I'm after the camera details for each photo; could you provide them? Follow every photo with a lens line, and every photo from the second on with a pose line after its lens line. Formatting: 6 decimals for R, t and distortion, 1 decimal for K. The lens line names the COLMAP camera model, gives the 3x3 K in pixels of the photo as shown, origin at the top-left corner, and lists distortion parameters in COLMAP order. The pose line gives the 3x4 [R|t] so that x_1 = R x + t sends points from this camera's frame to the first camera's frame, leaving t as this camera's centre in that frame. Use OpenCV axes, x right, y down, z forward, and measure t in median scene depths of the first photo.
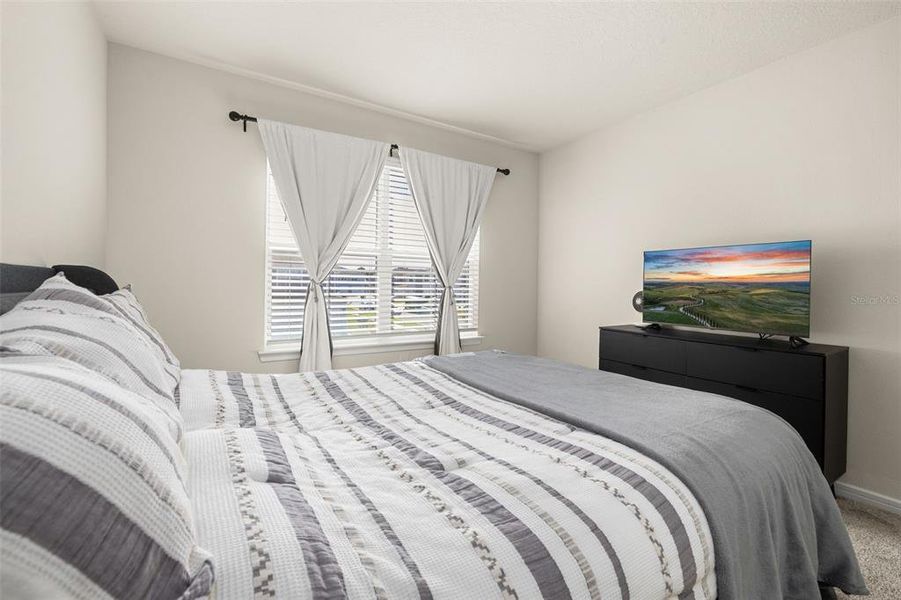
lens RADIAL K [[393.0, 0, 450.0], [0, 393.0, 293.2], [0, 0, 1]] dist [0.002072, 0.000187]
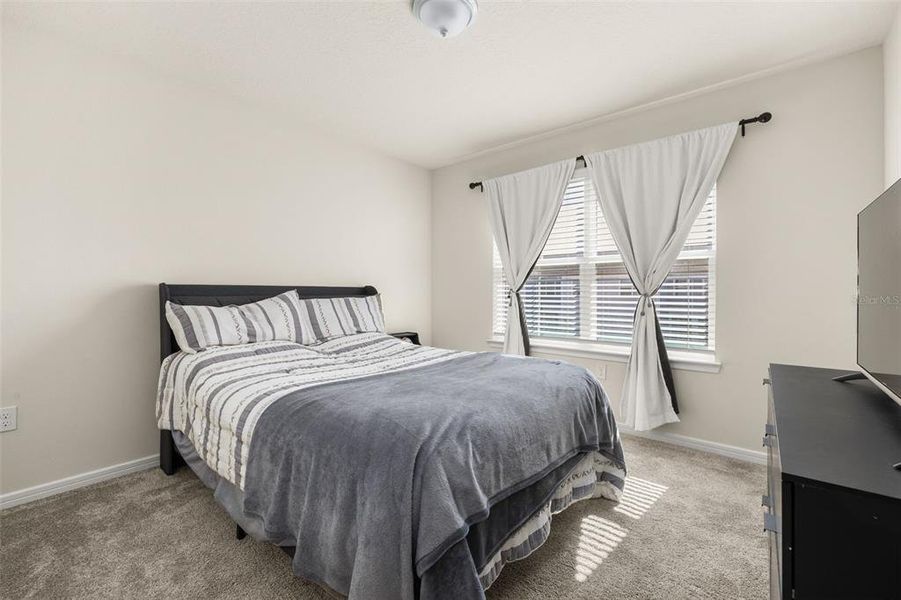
lens RADIAL K [[355.0, 0, 450.5], [0, 355.0, 300.0], [0, 0, 1]] dist [0.000077, 0.000038]
pose [[0.337980, 0.007714, -0.941122, 0.638993], [-0.015413, 0.999878, 0.002661, 0.000913], [0.941027, 0.013606, 0.338058, 0.380862]]
